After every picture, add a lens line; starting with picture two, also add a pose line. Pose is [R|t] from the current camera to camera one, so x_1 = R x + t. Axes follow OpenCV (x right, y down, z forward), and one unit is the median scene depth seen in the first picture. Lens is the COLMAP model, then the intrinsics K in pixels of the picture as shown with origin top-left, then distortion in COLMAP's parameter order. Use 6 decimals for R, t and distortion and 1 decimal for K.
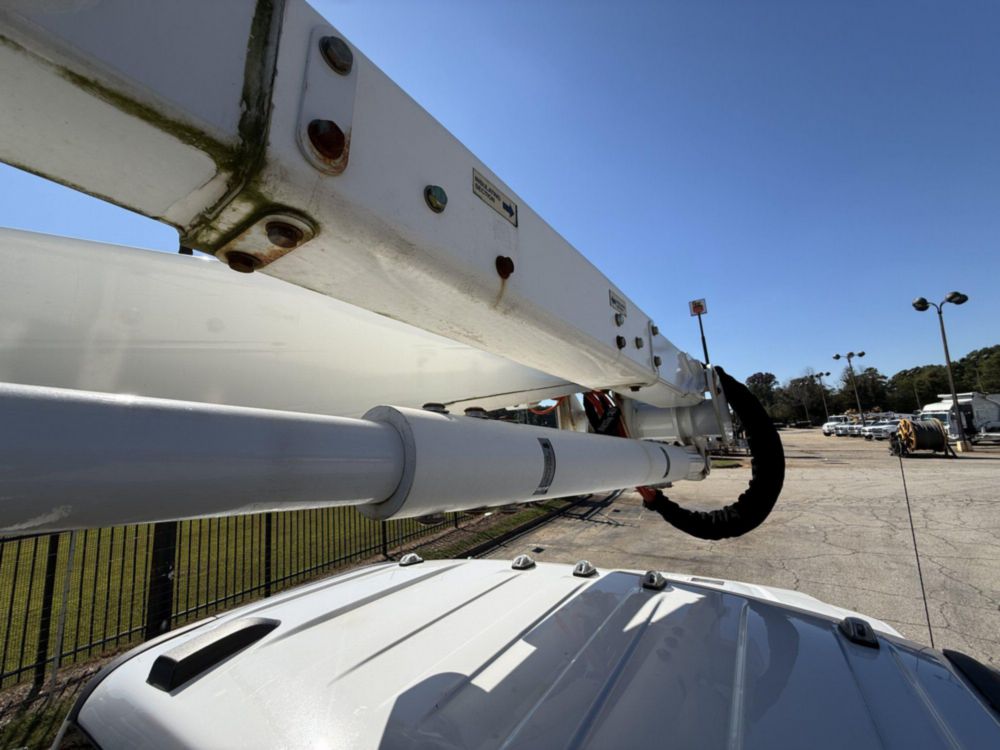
lens RADIAL K [[399.3, 0, 499.5], [0, 399.3, 375.4], [0, 0, 1]] dist [0.000243, 0.000525]
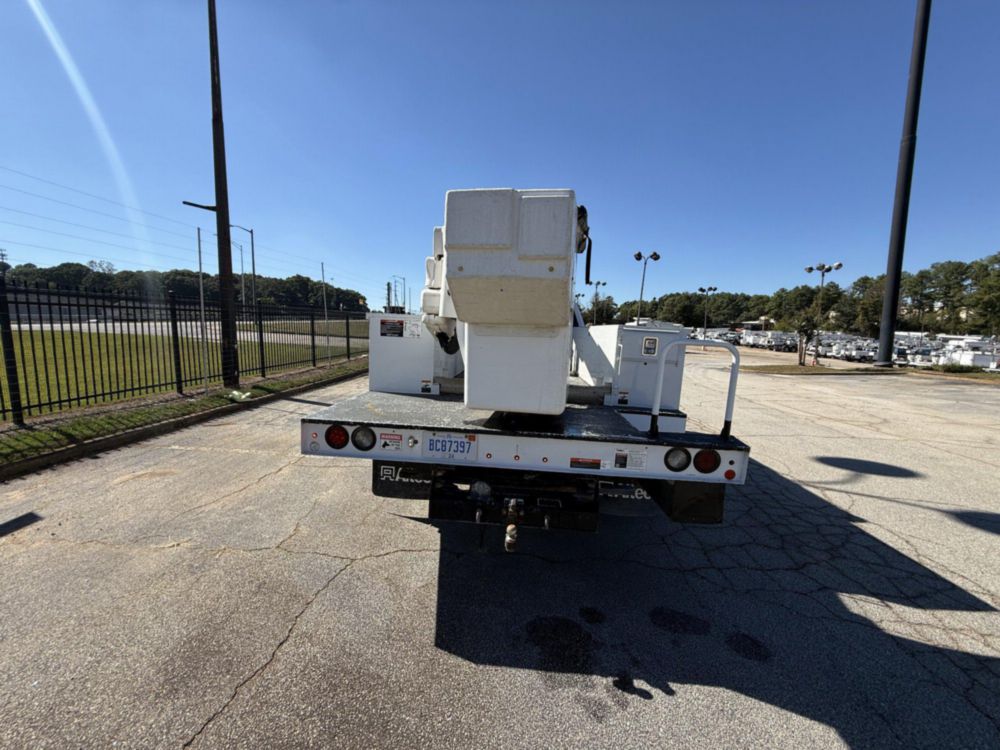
lens RADIAL K [[399.3, 0, 498.7], [0, 399.3, 373.5], [0, 0, 1]] dist [0.000243, 0.000525]
pose [[0.875627, 0.046476, 0.480747, -0.057164], [-0.170601, 0.960960, 0.217831, 0.005432], [-0.451855, -0.272754, 0.849372, -0.081252]]
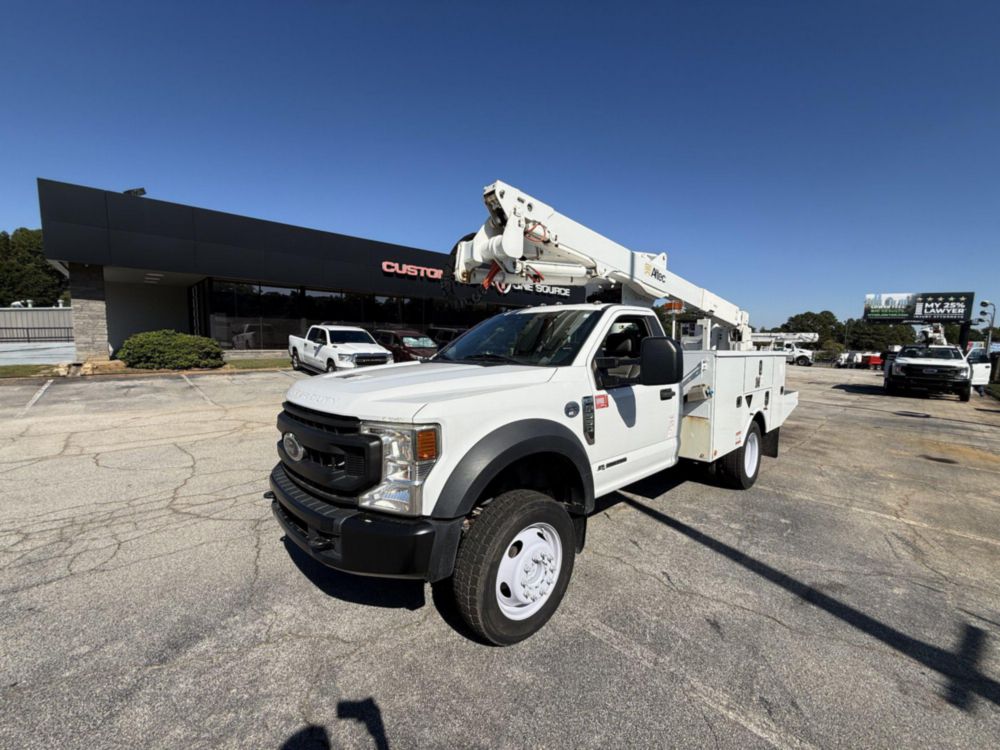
lens RADIAL K [[399.3, 0, 498.8], [0, 399.3, 373.4], [0, 0, 1]] dist [0.000243, 0.000525]
pose [[-0.966514, 0.033872, 0.254370, -0.005277], [0.008200, 0.994820, -0.101317, 0.026383], [-0.256484, -0.095838, -0.961785, 0.081538]]
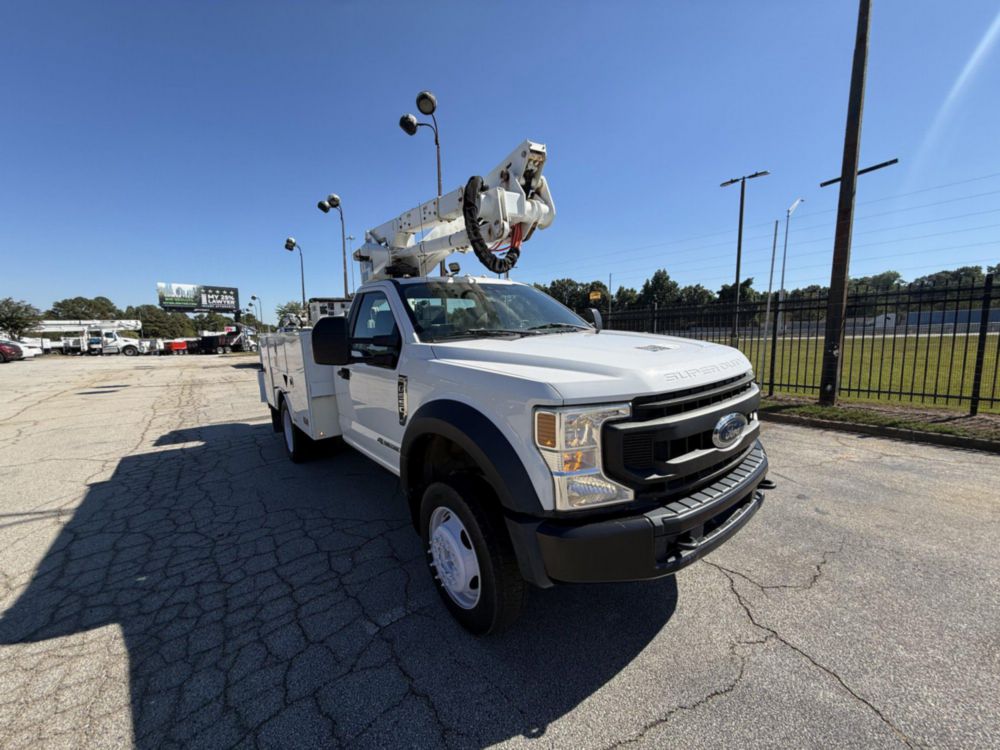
lens RADIAL K [[399.3, 0, 498.3], [0, 399.3, 373.4], [0, 0, 1]] dist [0.000243, 0.000525]
pose [[-0.343999, 0.190108, -0.919524, 0.061260], [0.208629, 0.970286, 0.122554, 0.016812], [0.915499, -0.149681, -0.373440, 0.043166]]
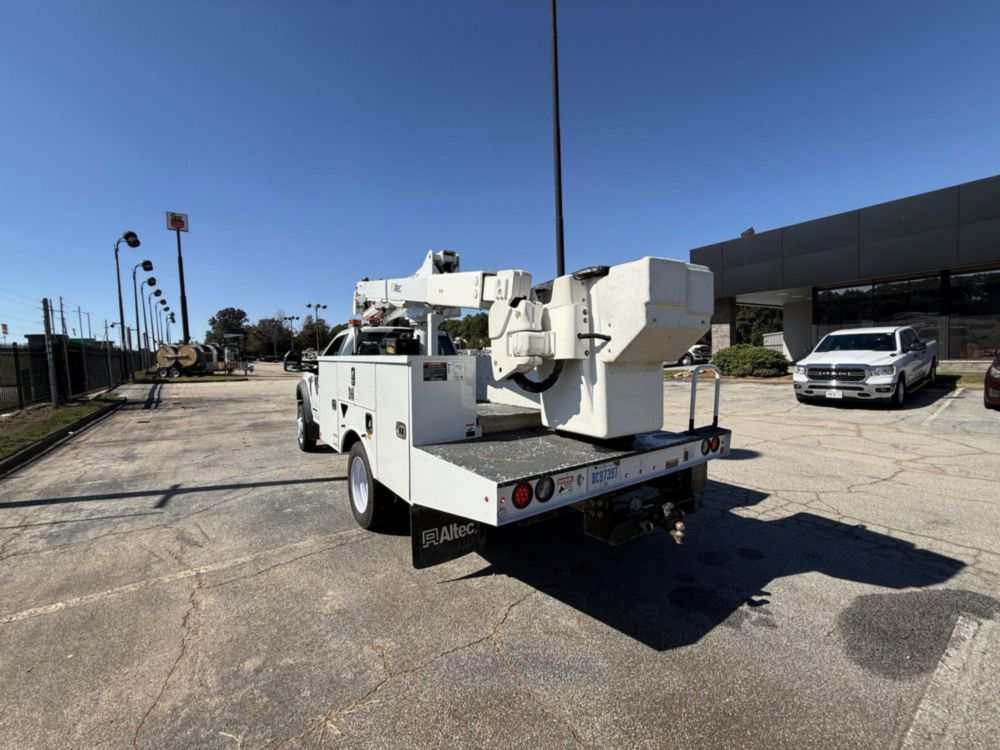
lens RADIAL K [[399.3, 0, 498.4], [0, 399.3, 374.8], [0, 0, 1]] dist [0.000243, 0.000525]
pose [[0.376917, 0.017345, 0.926085, -0.085593], [-0.162164, 0.985618, 0.047541, 0.010572], [-0.911941, -0.168097, 0.374309, -0.052629]]
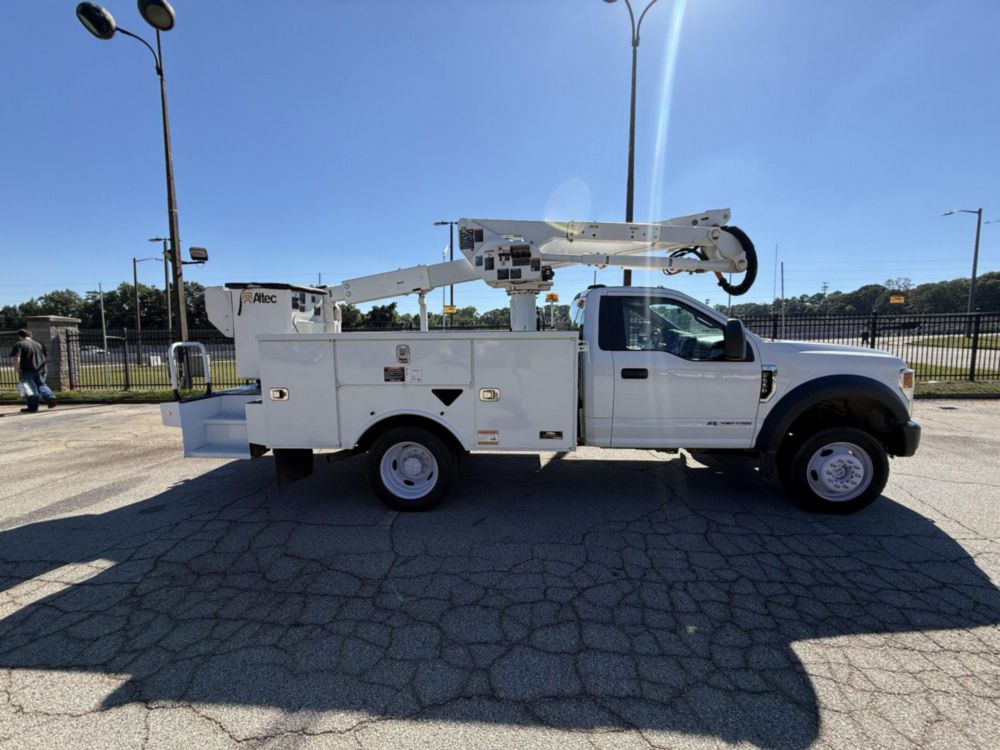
lens RADIAL K [[399.3, 0, 497.6], [0, 399.3, 373.3], [0, 0, 1]] dist [0.000243, 0.000525]
pose [[0.470258, 0.148306, -0.869979, 0.057741], [0.118318, 0.966285, 0.228679, 0.003218], [0.874562, -0.210473, 0.436856, -0.043188]]
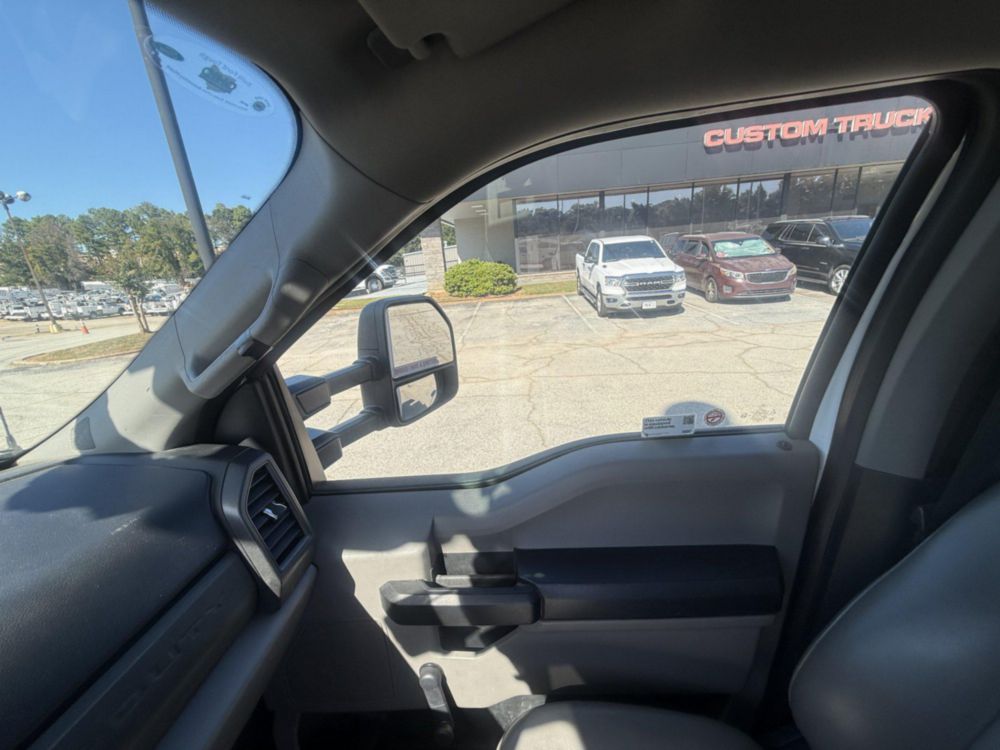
lens RADIAL K [[399.3, 0, 498.6], [0, 399.3, 376.1], [0, 0, 1]] dist [0.000243, 0.000525]
pose [[-0.485498, -0.136387, 0.863534, 0.007245], [-0.038758, 0.990143, 0.134593, 0.013174], [-0.873378, 0.031876, -0.485998, 0.014499]]
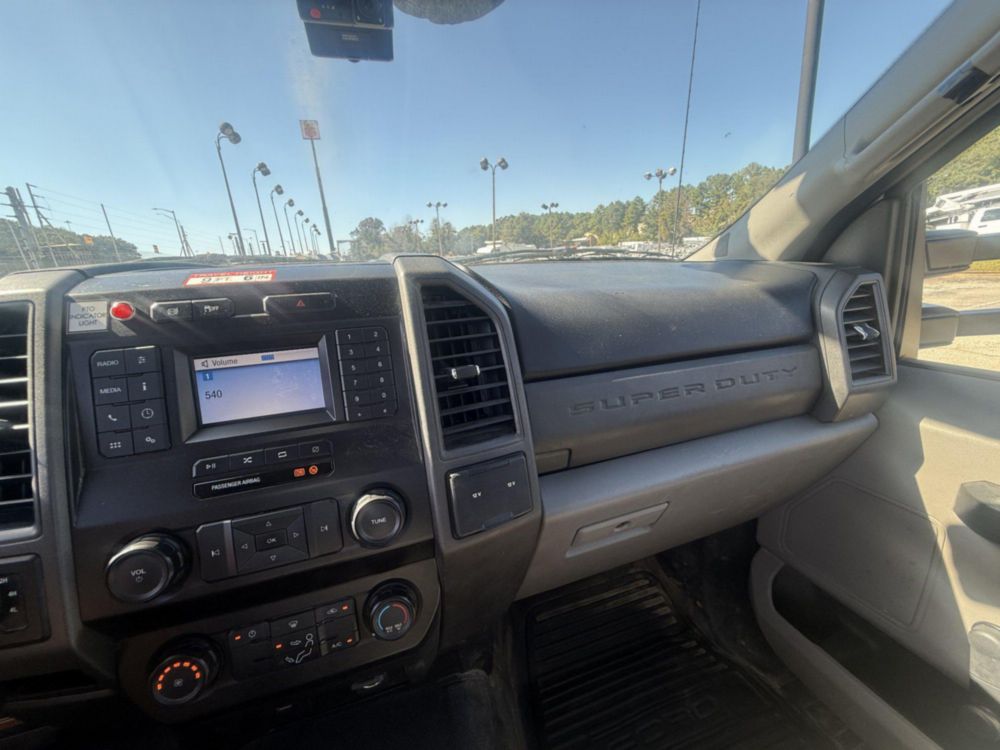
lens RADIAL K [[399.3, 0, 498.5], [0, 399.3, 375.1], [0, 0, 1]] dist [0.000243, 0.000525]
pose [[0.640091, -0.183739, 0.746005, 0.005388], [-0.109389, 0.939296, 0.325204, 0.016707], [-0.760472, -0.289765, 0.581135, 0.015408]]
